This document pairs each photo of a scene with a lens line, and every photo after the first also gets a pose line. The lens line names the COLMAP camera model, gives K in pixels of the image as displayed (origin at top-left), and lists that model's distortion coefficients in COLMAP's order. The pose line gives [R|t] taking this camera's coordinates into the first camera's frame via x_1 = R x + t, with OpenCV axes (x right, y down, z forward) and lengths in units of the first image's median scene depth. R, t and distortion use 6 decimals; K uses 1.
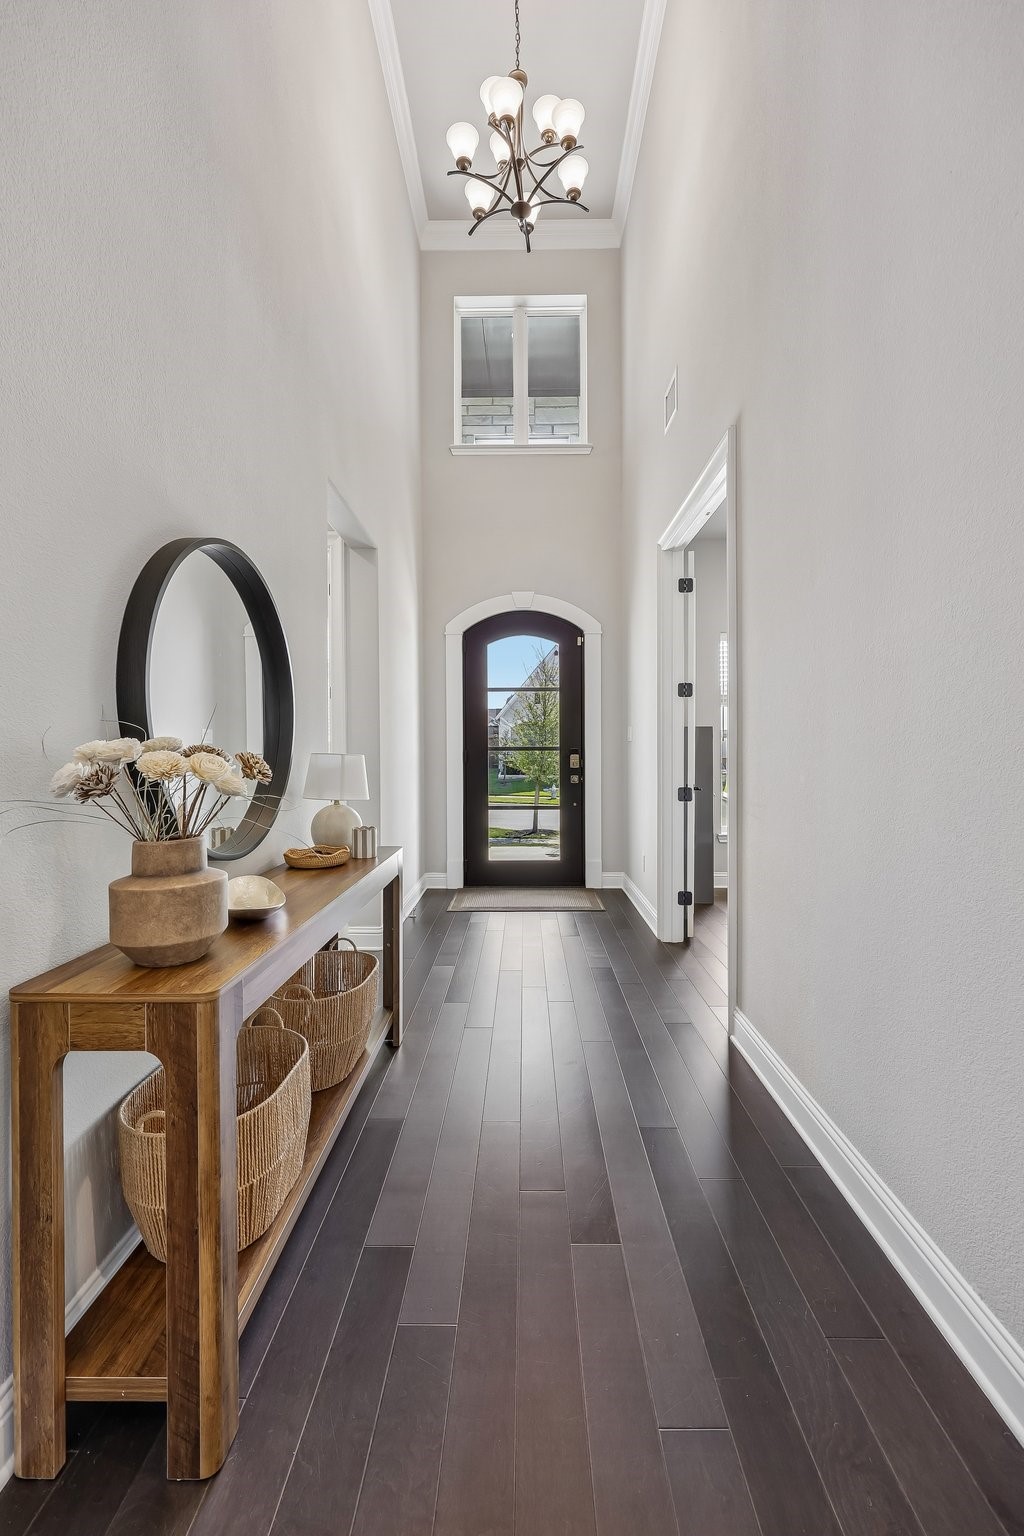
lens RADIAL K [[624.8, 0, 522.1], [0, 624.8, 760.5], [0, 0, 1]] dist [-0.000375, 0.000979]
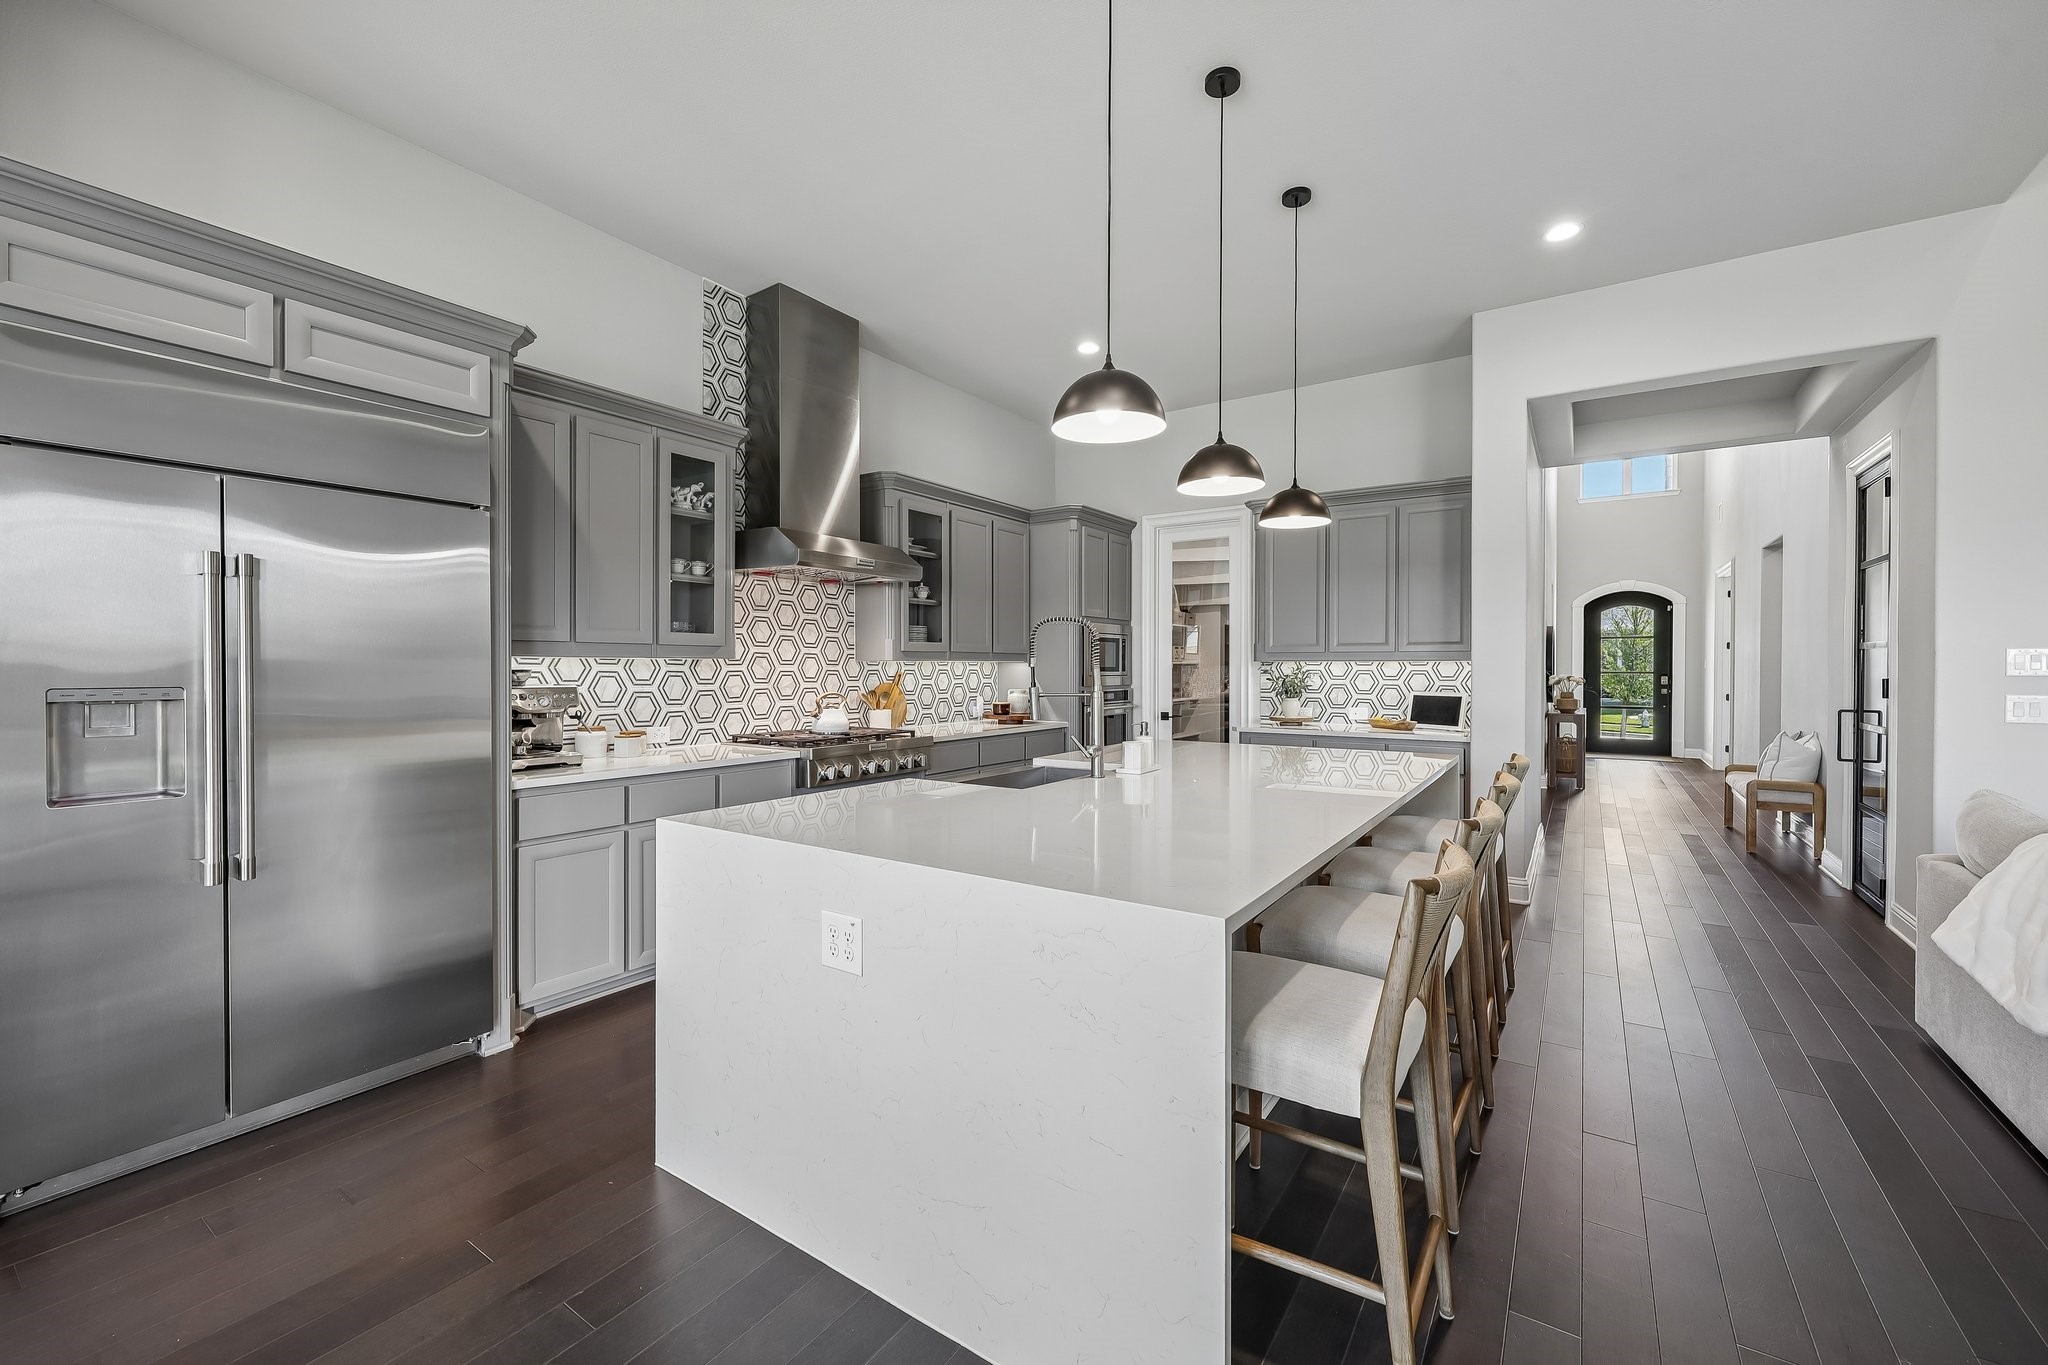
lens RADIAL K [[833.0, 0, 1045.0], [0, 833.0, 673.4], [0, 0, 1]] dist [-0.000375, 0.000979]
pose [[0.839028, 0.011789, -0.543960, -0.094120], [-0.013637, 0.999907, 0.000636, 0.003313], [0.543917, 0.006884, 0.839111, -1.763117]]
